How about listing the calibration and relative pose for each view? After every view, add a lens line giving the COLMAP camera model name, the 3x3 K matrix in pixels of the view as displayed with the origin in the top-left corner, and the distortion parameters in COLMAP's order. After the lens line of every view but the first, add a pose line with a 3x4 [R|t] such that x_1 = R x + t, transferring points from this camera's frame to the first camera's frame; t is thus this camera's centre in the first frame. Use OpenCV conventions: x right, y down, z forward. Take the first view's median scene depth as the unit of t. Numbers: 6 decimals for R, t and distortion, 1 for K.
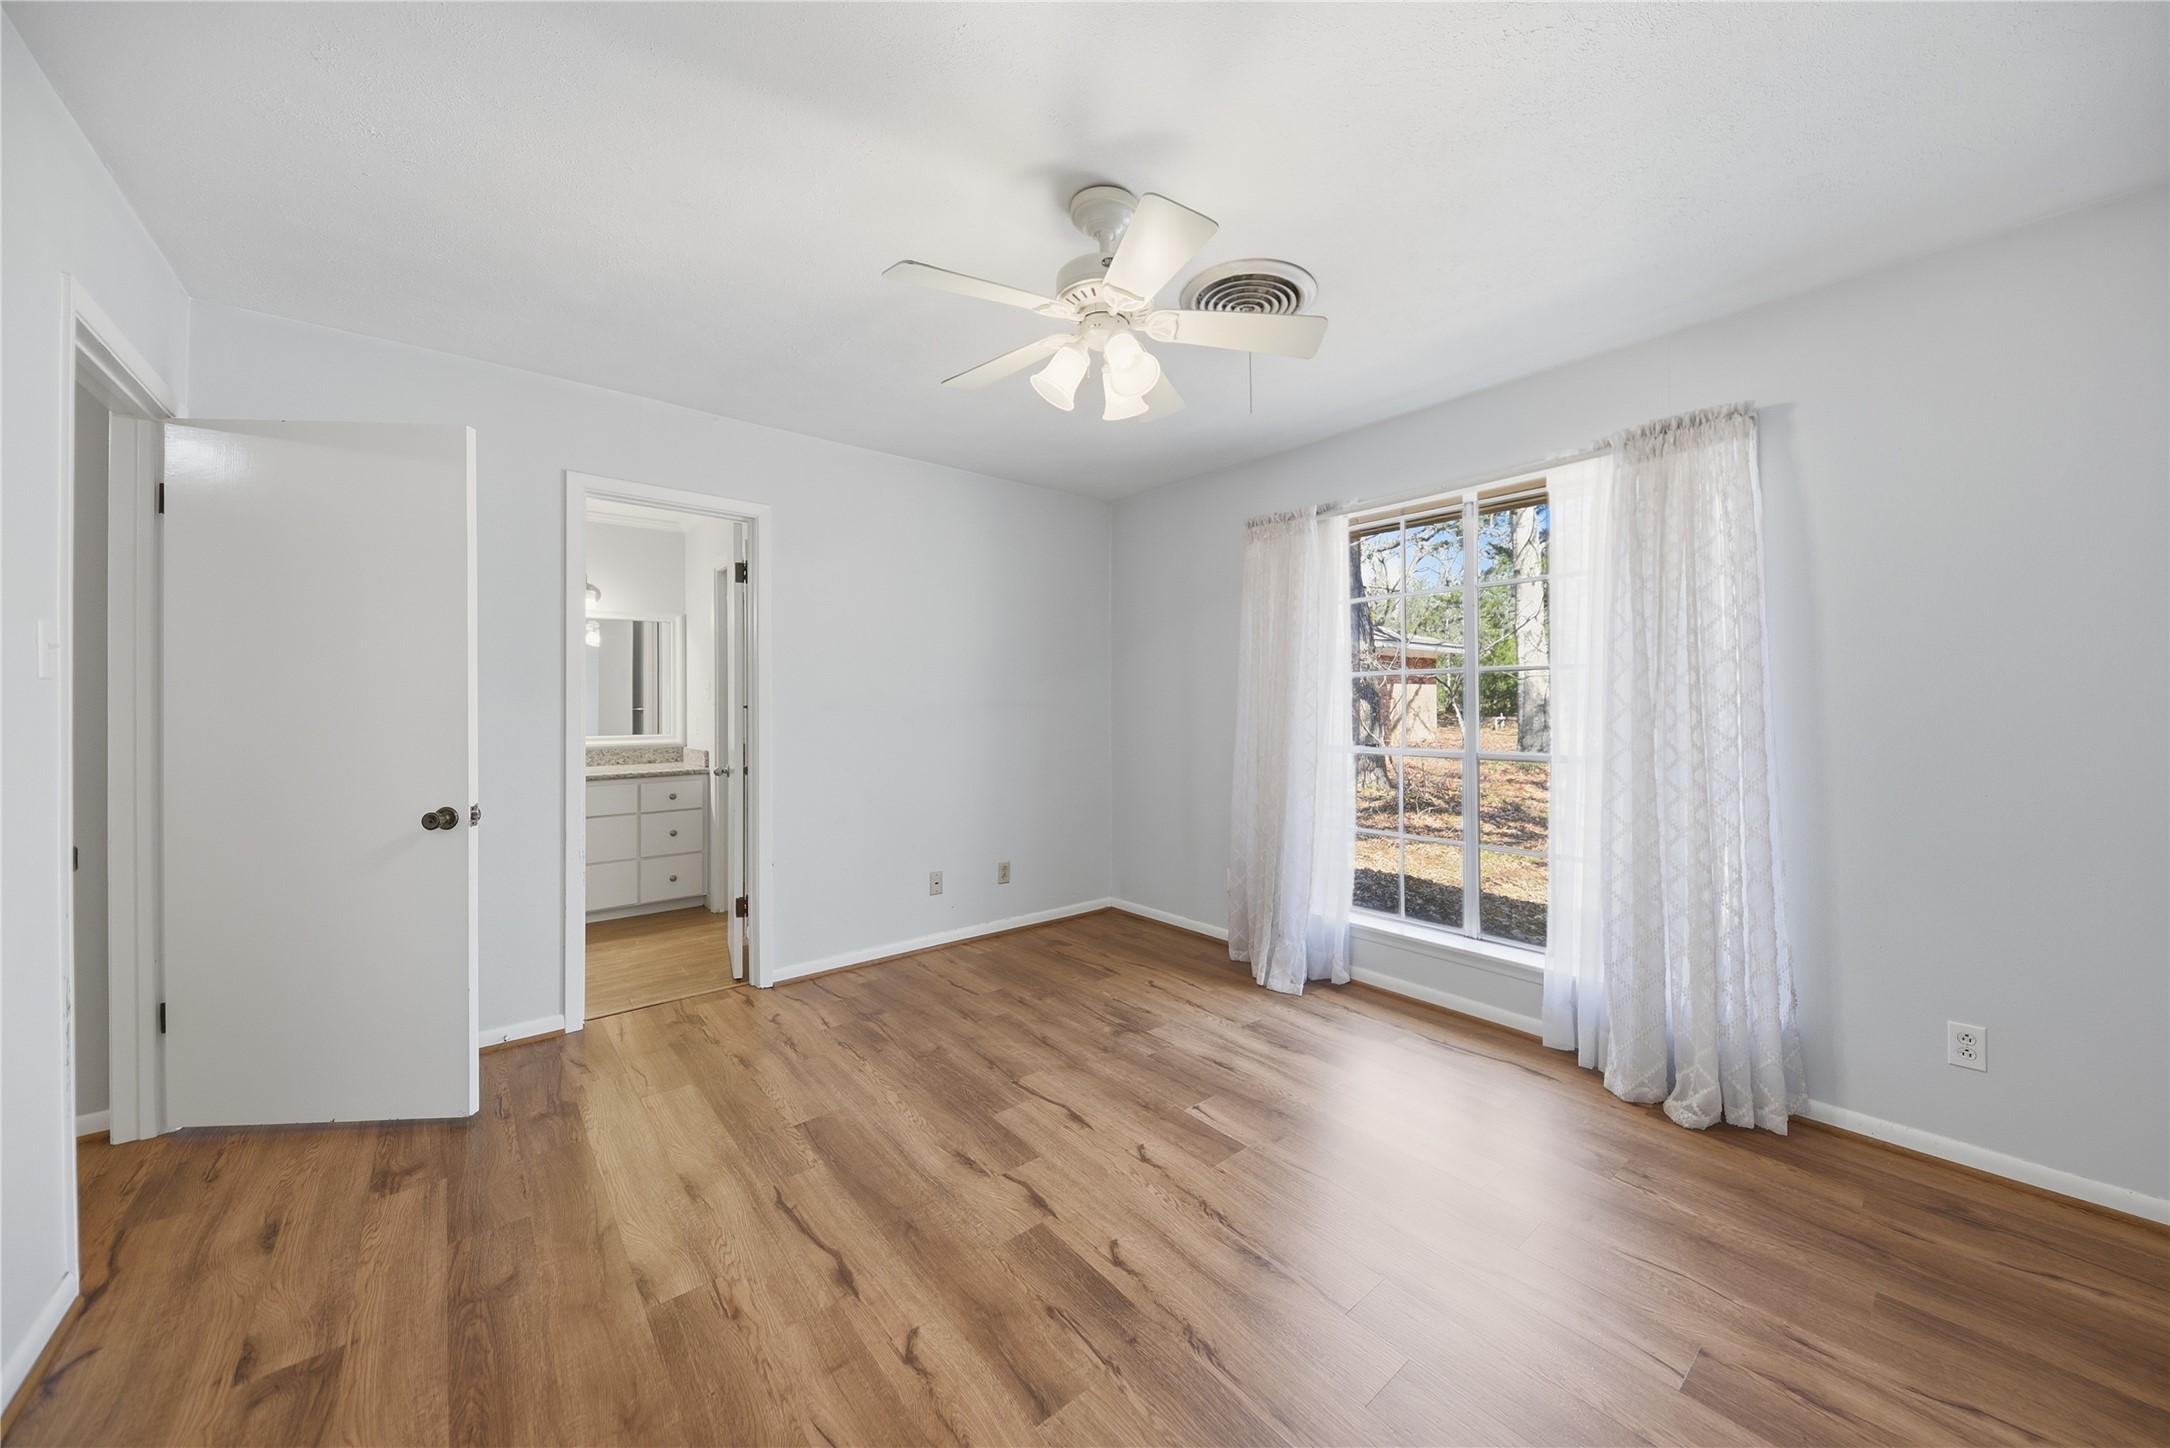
lens RADIAL K [[753.9, 0, 1116.7], [0, 753.9, 707.9], [0, 0, 1]] dist [0.016667, -0.008601]
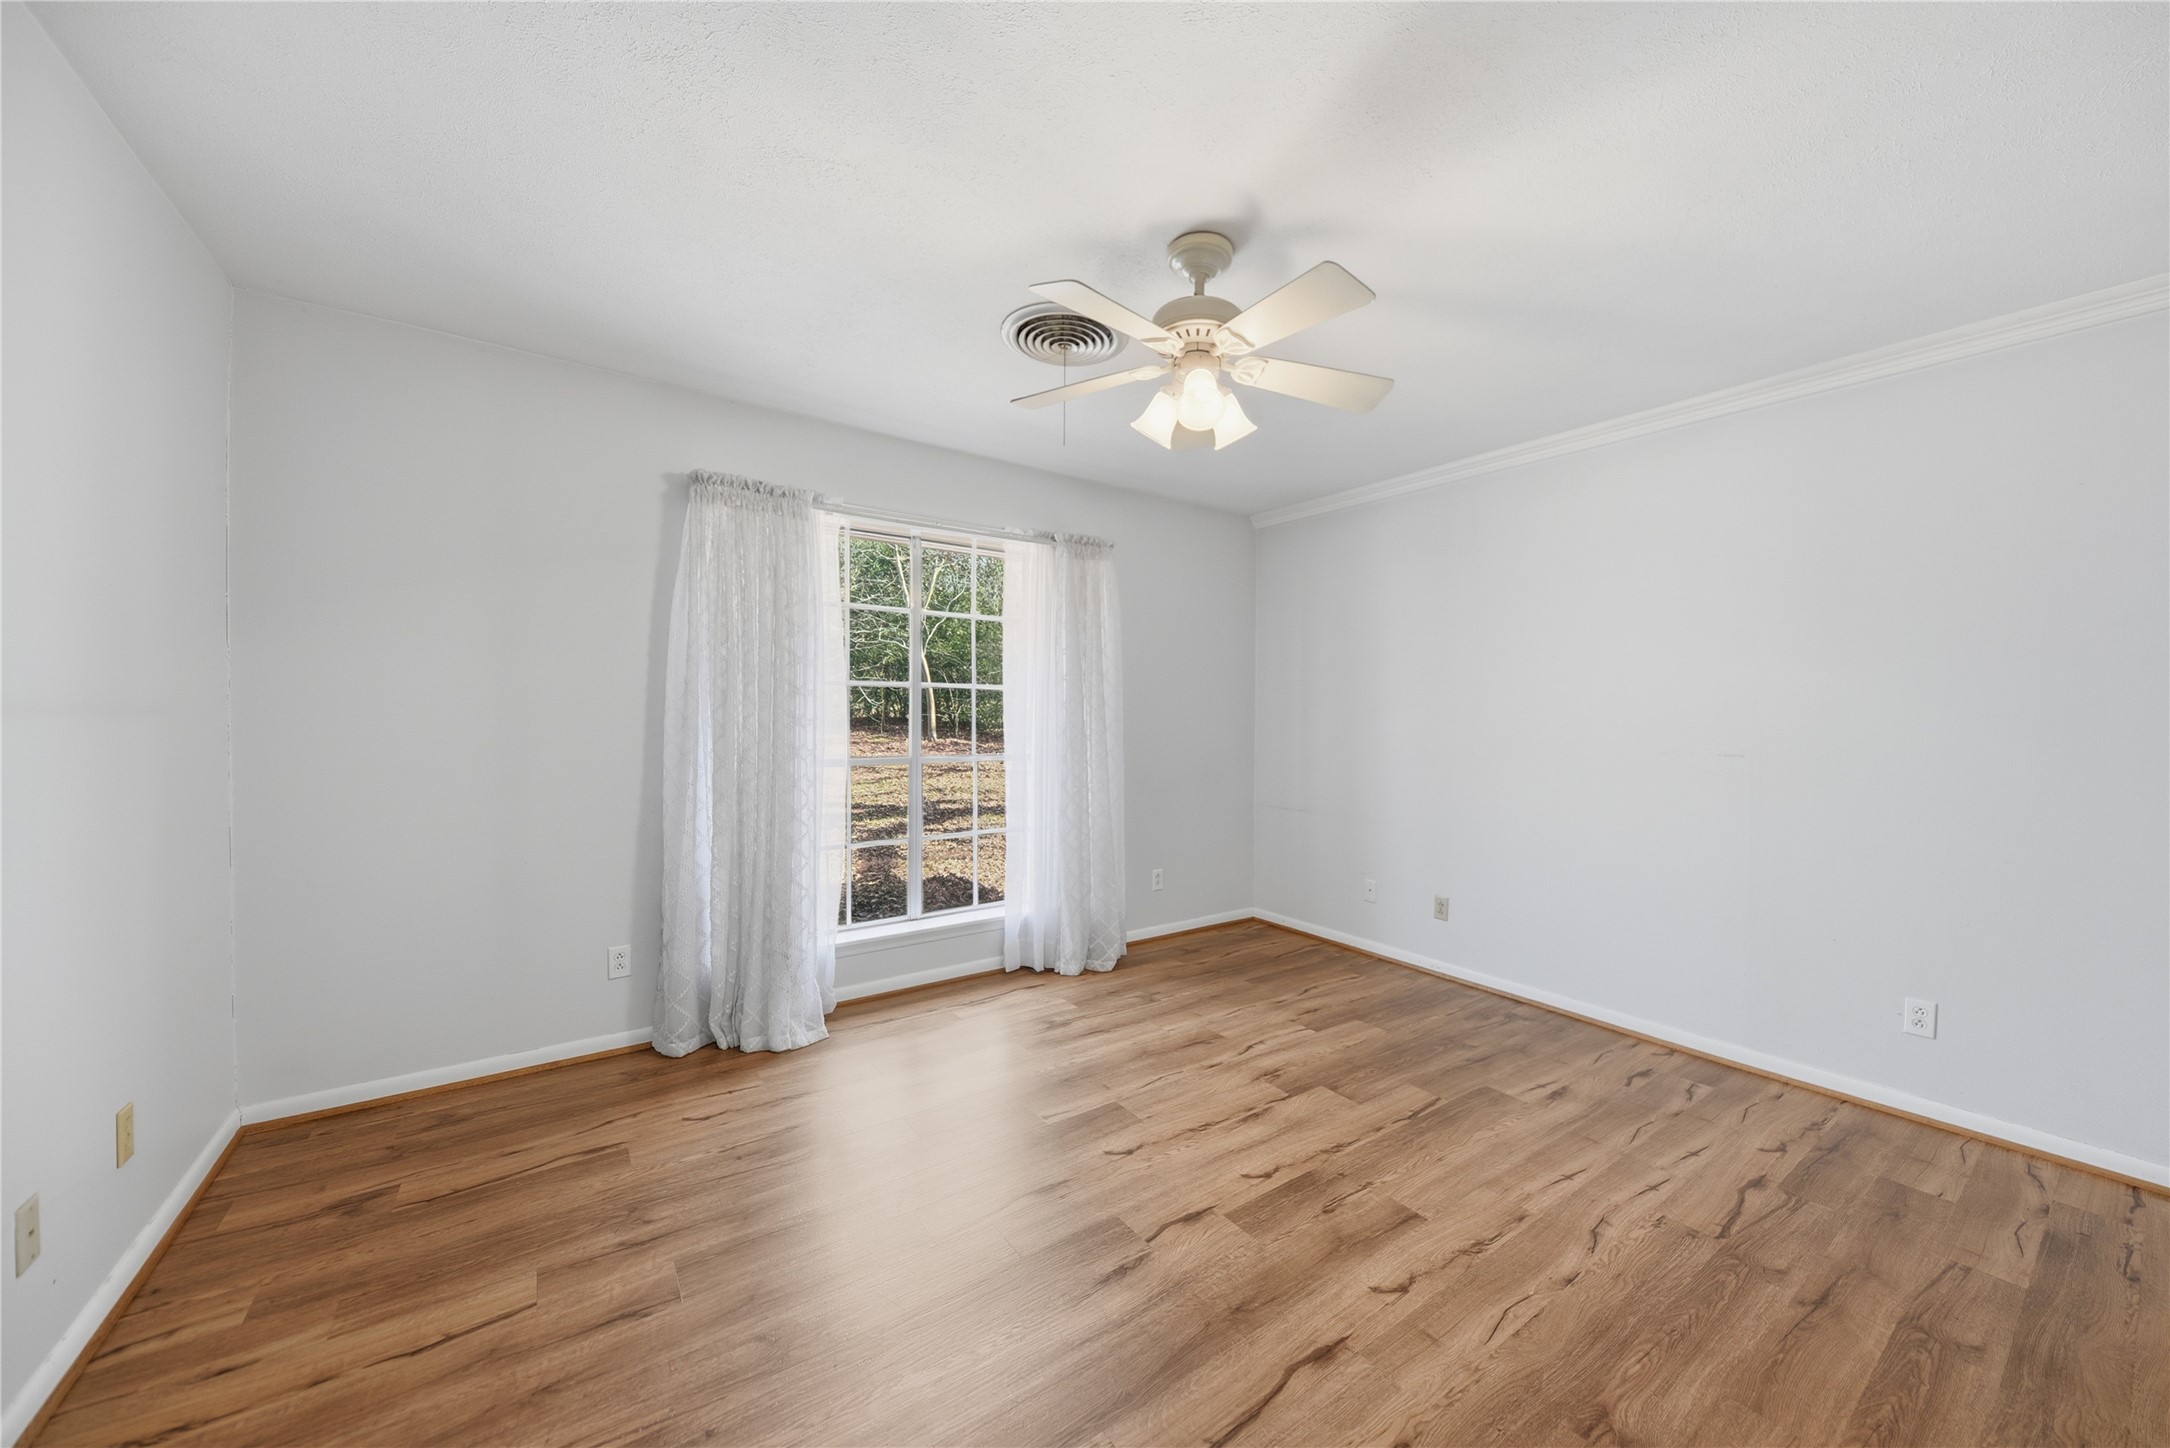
lens RADIAL K [[796.8, 0, 1085.0], [0, 796.8, 724.0], [0, 0, 1]] dist [0.013548, -0.010599]
pose [[0.092821, -0.008542, 0.995646, -1.084255], [-0.005729, 0.999942, 0.009113, -0.005309], [-0.995666, -0.006550, 0.092766, 0.980883]]
